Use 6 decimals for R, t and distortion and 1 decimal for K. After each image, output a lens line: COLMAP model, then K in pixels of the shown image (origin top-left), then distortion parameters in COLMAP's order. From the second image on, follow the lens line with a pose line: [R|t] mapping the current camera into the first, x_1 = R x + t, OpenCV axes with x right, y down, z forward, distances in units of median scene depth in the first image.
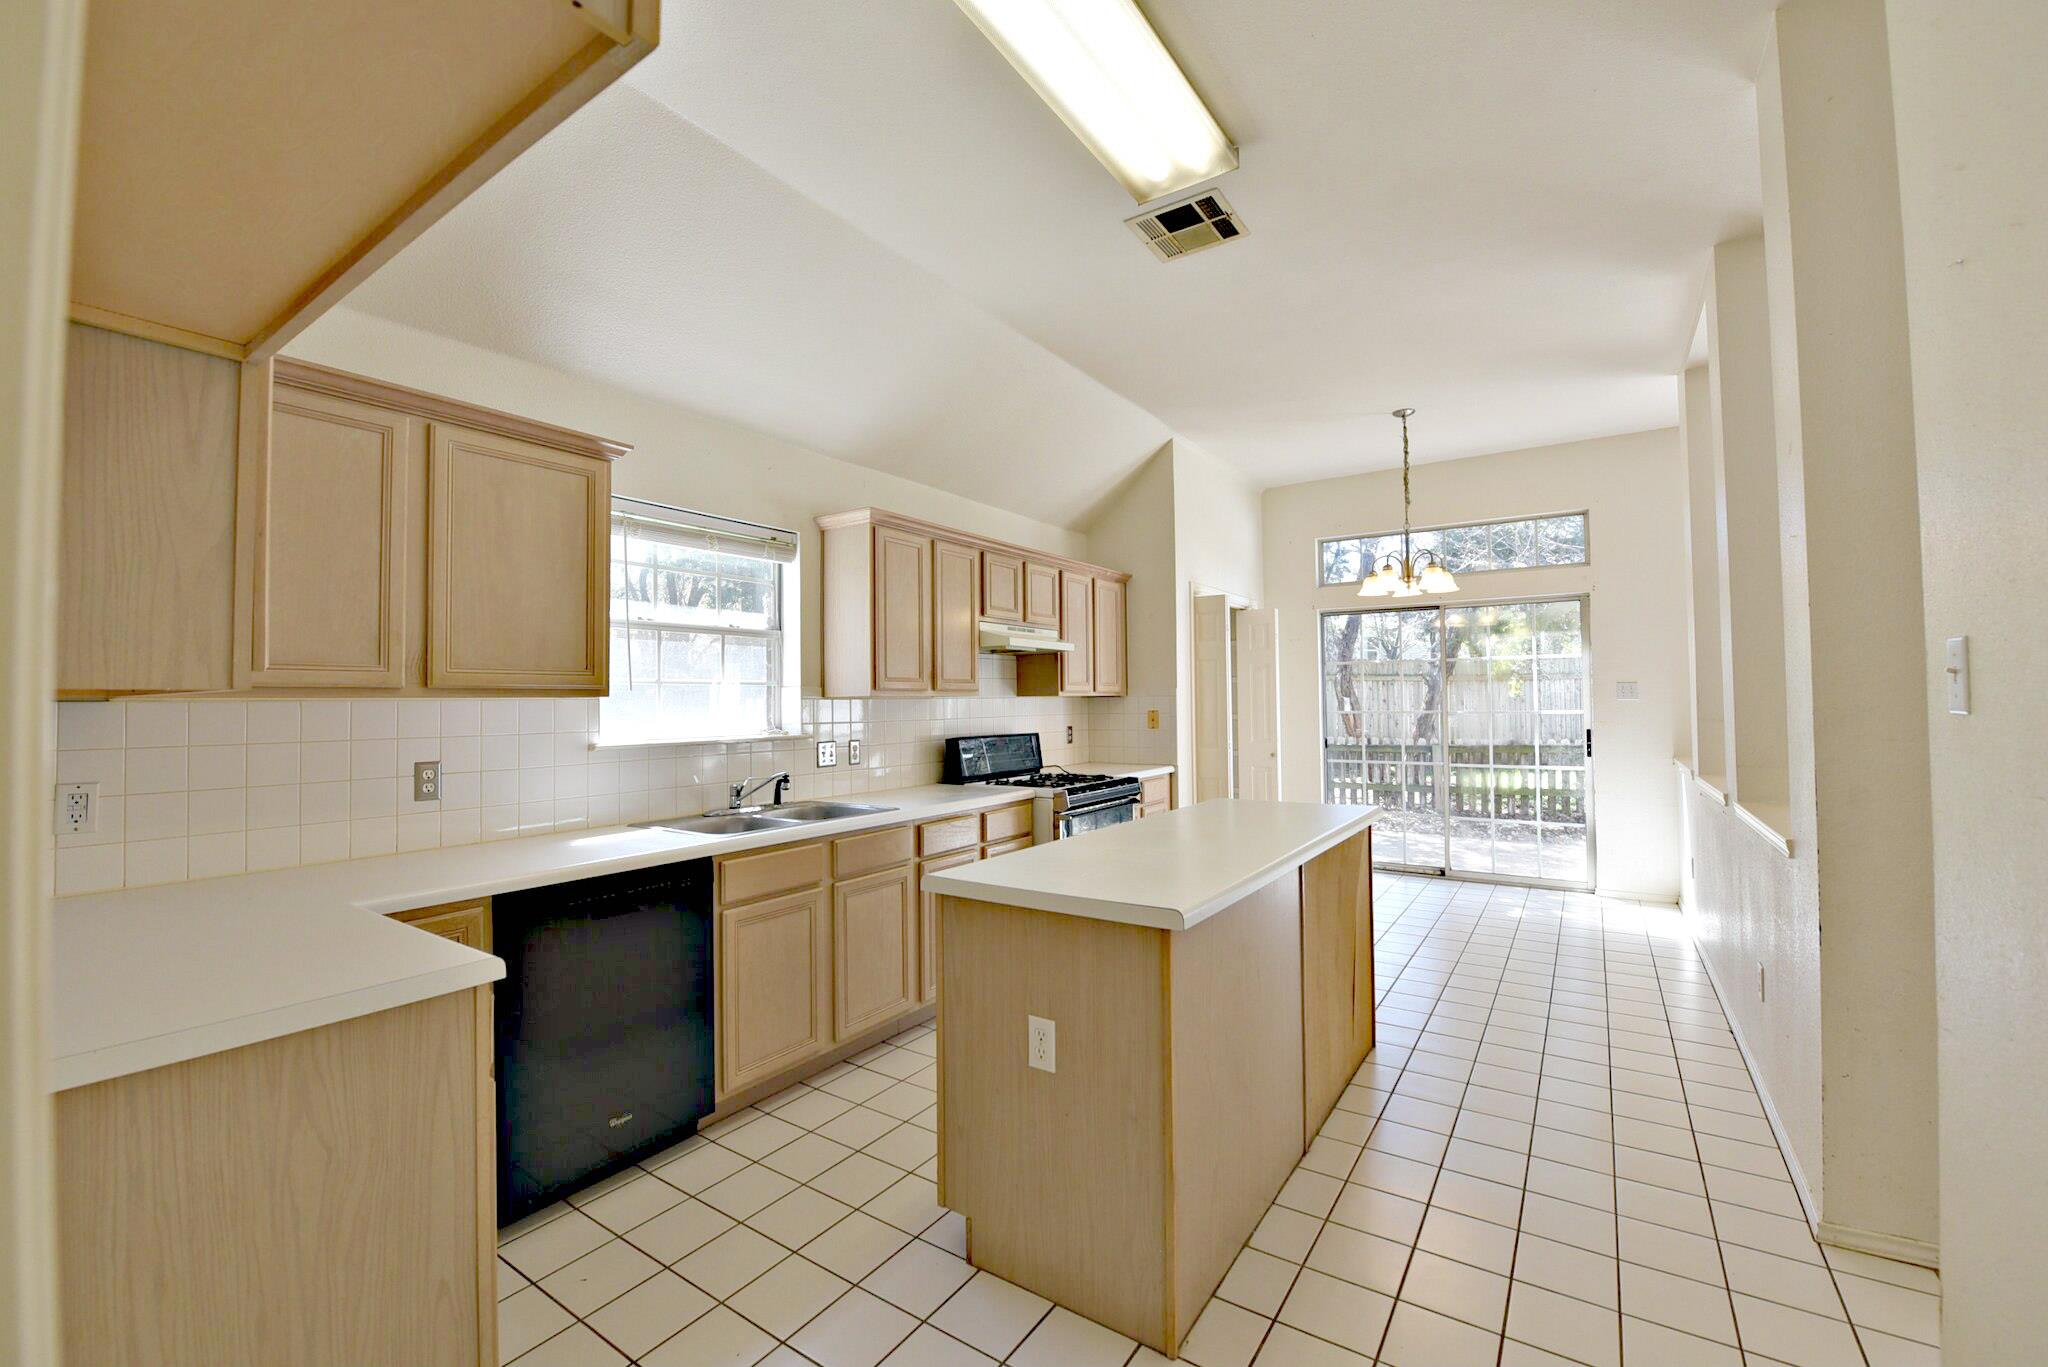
lens RADIAL K [[852.8, 0, 1024.0], [0, 852.8, 683.5], [0, 0, 1]] dist [-0.020383, -0.000408]
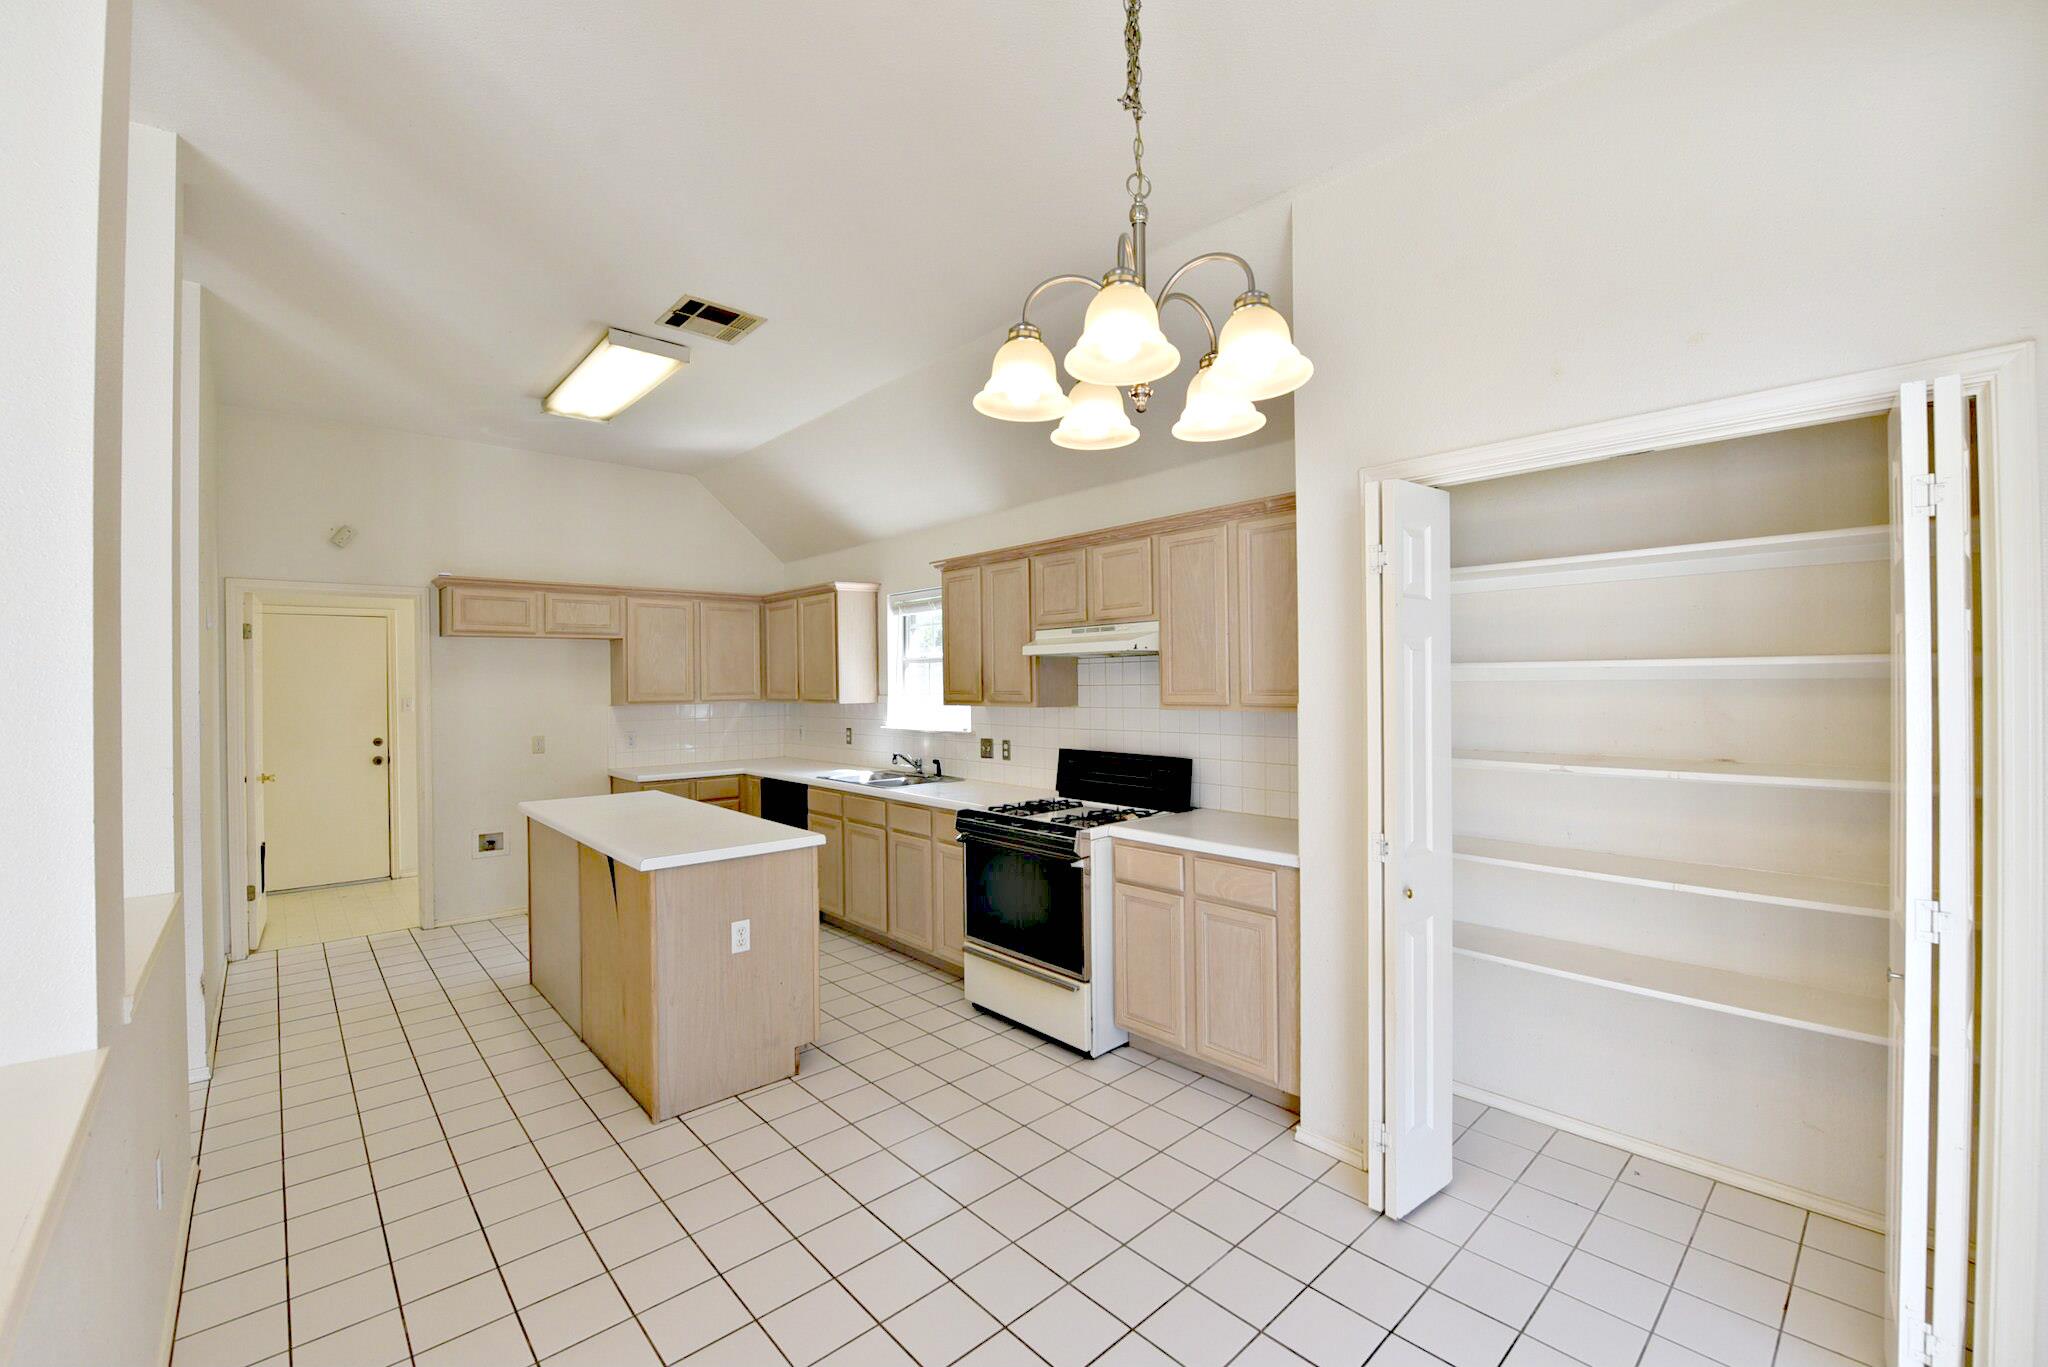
lens RADIAL K [[852.8, 0, 1024.0], [0, 852.8, 683.5], [0, 0, 1]] dist [-0.020383, -0.000408]
pose [[-0.257535, 0.016357, -0.966131, 0.768179], [0.033725, 0.999400, 0.007930, -0.018066], [0.965680, -0.030541, -0.257932, 1.071595]]
